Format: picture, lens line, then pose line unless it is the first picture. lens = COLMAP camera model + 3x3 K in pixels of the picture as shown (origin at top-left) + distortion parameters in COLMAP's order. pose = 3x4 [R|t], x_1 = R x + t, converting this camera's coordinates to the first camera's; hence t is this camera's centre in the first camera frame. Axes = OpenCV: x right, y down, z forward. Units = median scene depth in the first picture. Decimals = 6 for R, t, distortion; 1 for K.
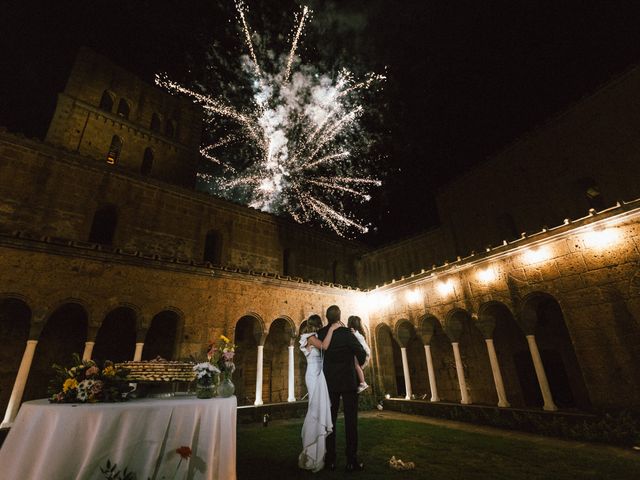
lens RADIAL K [[314.4, 0, 313.8], [0, 314.4, 241.2], [0, 0, 1]] dist [-0.001960, -0.001778]
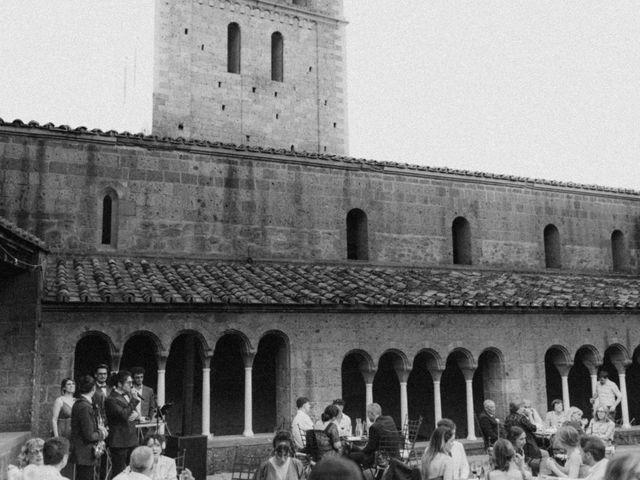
lens RADIAL K [[690.9, 0, 320.9], [0, 690.9, 242.3], [0, 0, 1]] dist [0.006623, 0.000000]
pose [[0.969982, -0.025552, -0.241830, -0.269331], [0.081611, 0.970993, 0.224749, -0.434862], [0.229072, -0.237738, 0.943931, -0.770160]]
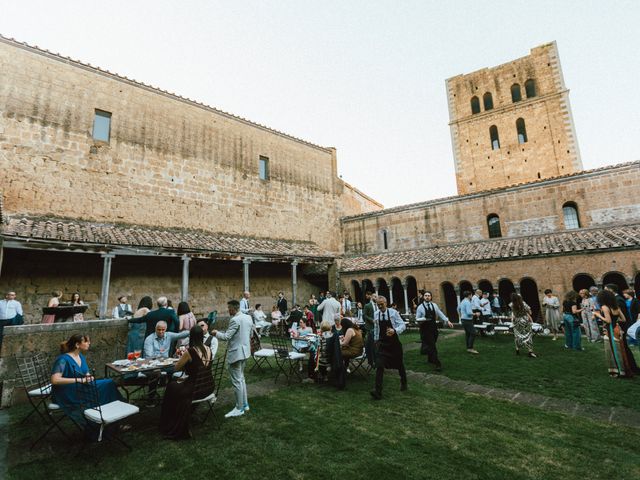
lens RADIAL K [[314.4, 0, 318.1], [0, 314.4, 239.0], [0, 0, 1]] dist [-0.001960, -0.001778]
pose [[0.286737, -0.156529, -0.945135, 0.687542], [0.386257, 0.921709, -0.035466, -0.286446], [0.876691, -0.354895, 0.324749, -0.464521]]
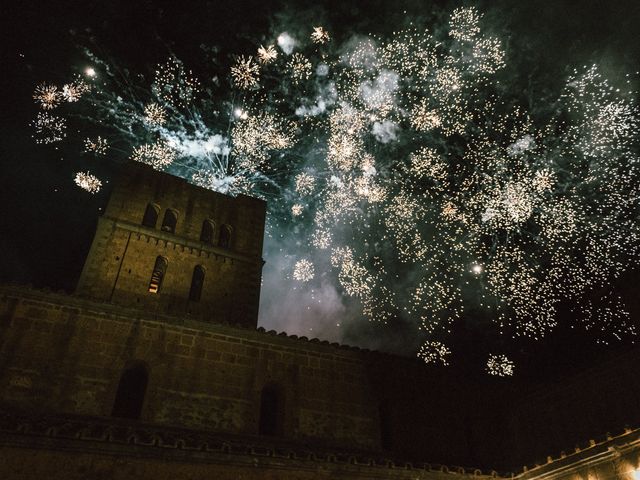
lens RADIAL K [[481.7, 0, 321.1], [0, 481.7, 242.0], [0, 0, 1]] dist [-0.004968, 0.002547]
pose [[0.961324, -0.141359, -0.236374, 0.093527], [0.076801, 0.961780, -0.262831, -0.051694], [0.264494, 0.234512, 0.935440, -0.049787]]
